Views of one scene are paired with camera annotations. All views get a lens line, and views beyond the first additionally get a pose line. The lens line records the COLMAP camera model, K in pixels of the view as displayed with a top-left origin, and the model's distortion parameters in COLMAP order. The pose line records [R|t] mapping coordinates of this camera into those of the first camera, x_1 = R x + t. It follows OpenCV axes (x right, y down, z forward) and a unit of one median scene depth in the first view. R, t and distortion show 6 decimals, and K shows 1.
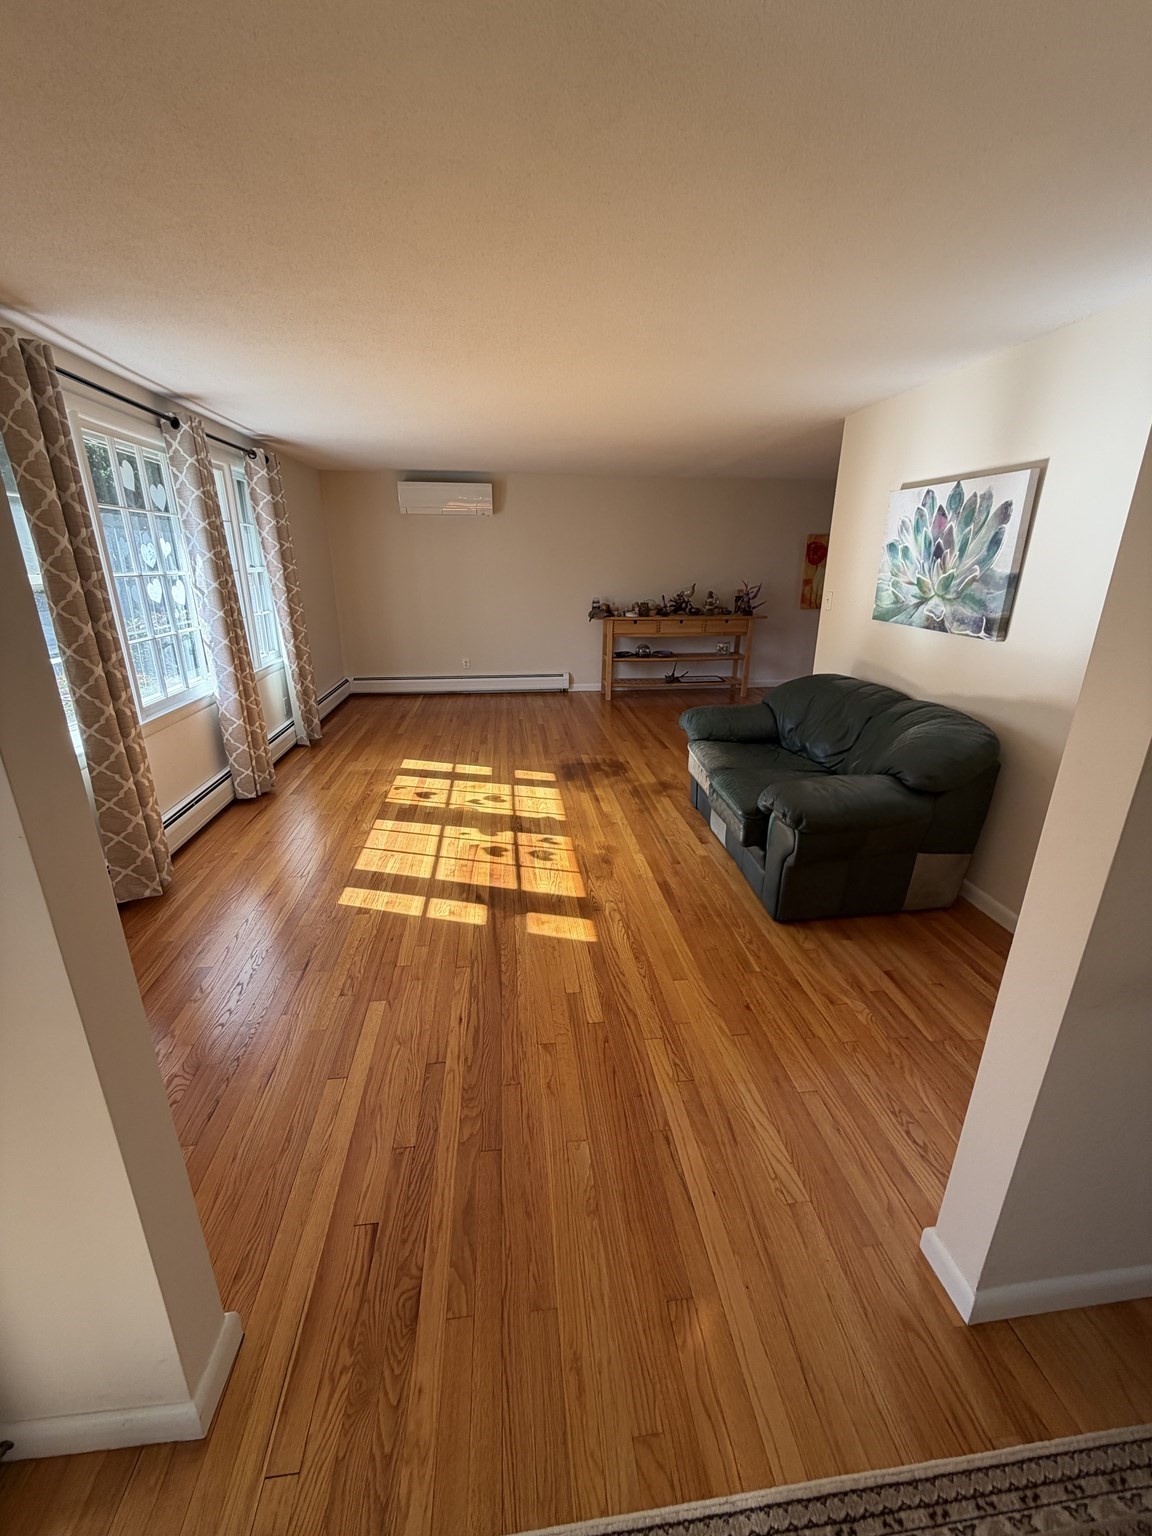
lens RADIAL K [[607.6, 0, 565.8], [0, 607.6, 768.4], [0, 0, 1]] dist [-0.011335, 0.001443]
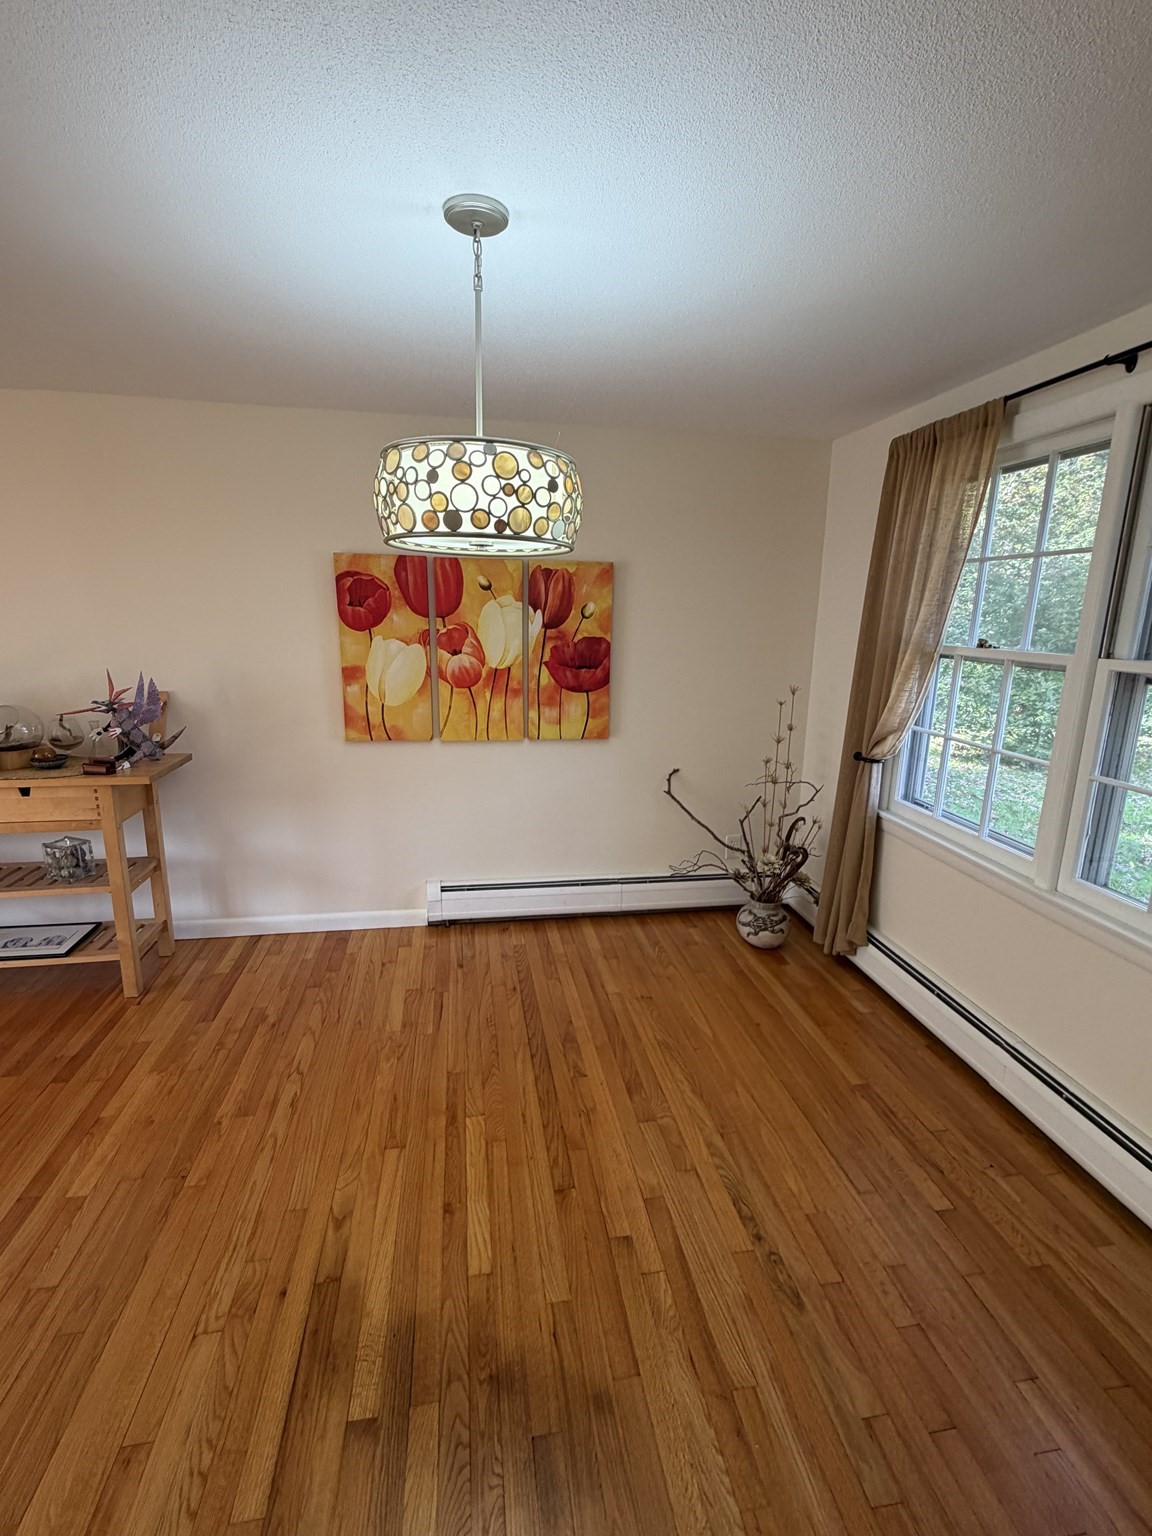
lens RADIAL K [[692.1, 0, 578.2], [0, 692.1, 764.0], [0, 0, 1]] dist [0.002956, -0.002600]
pose [[0.998235, 0.004276, 0.059231, 1.122535], [0.002470, 0.993551, -0.113361, -0.440517], [-0.059333, 0.113307, 0.991787, 1.238571]]
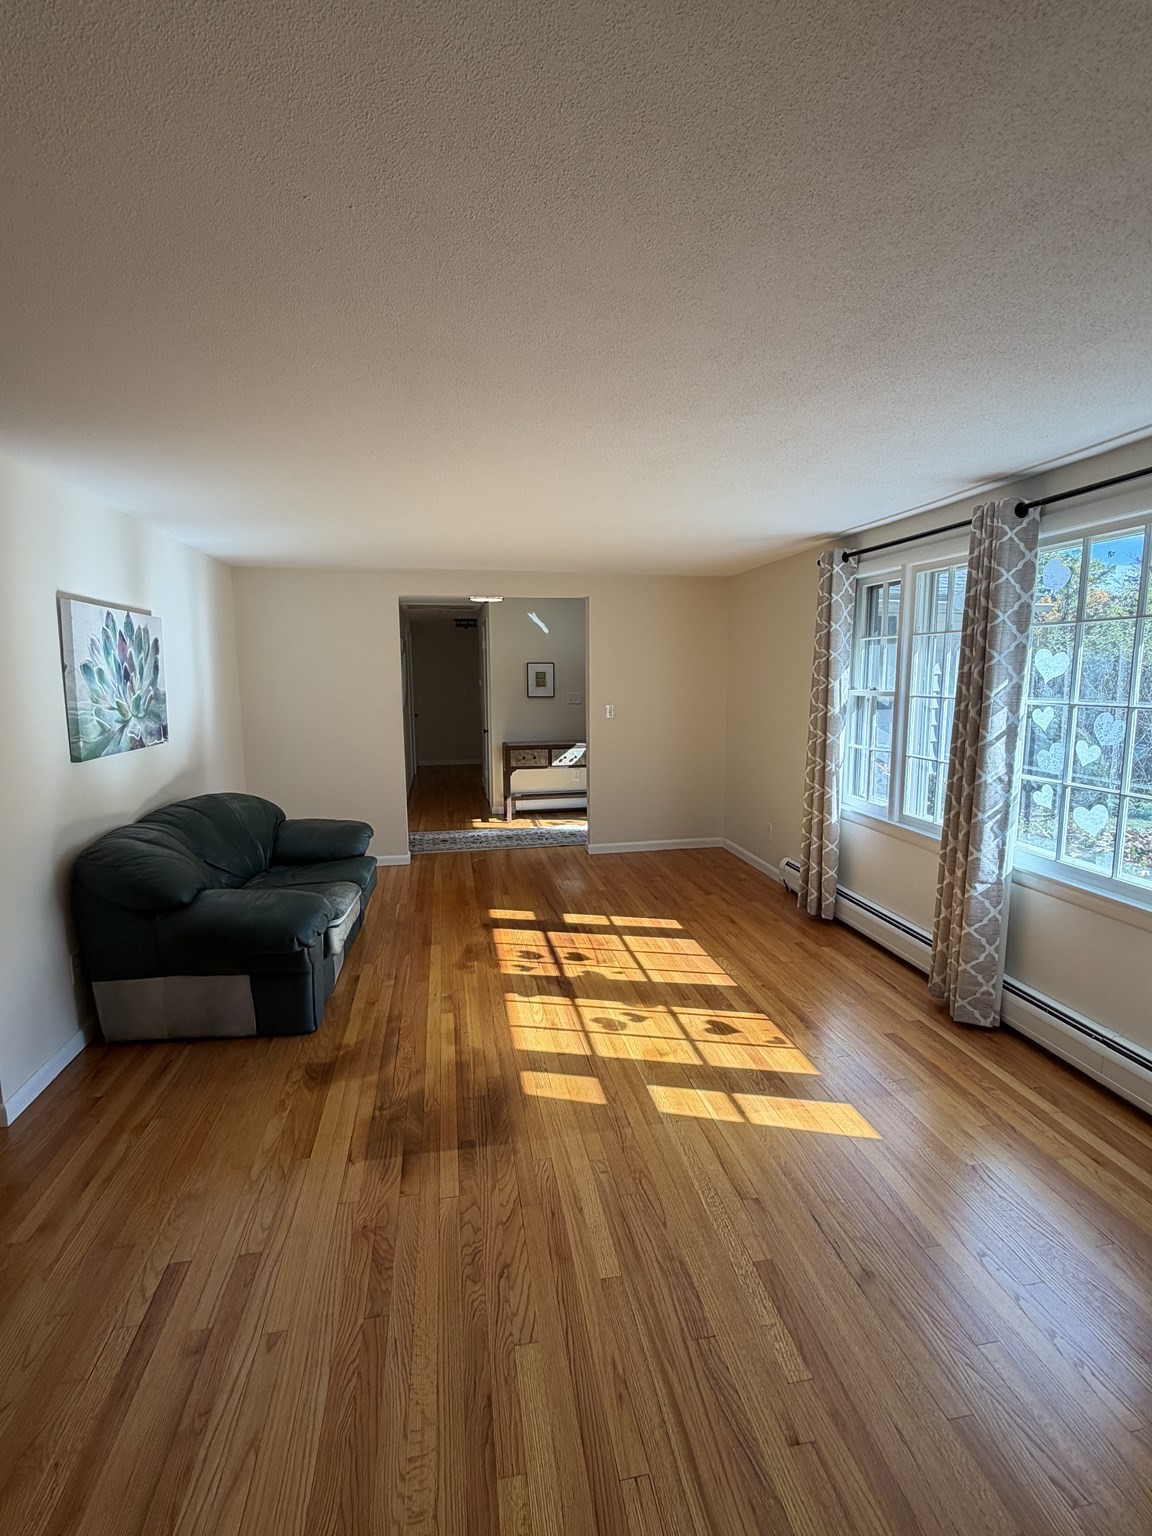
lens RADIAL K [[692.1, 0, 574.6], [0, 692.1, 765.1], [0, 0, 1]] dist [0.002956, -0.002600]
pose [[-0.996686, 0.012581, -0.080372, -0.024518], [-0.024958, 0.893038, 0.449289, -0.679186], [0.077428, 0.449806, -0.889764, 1.919294]]
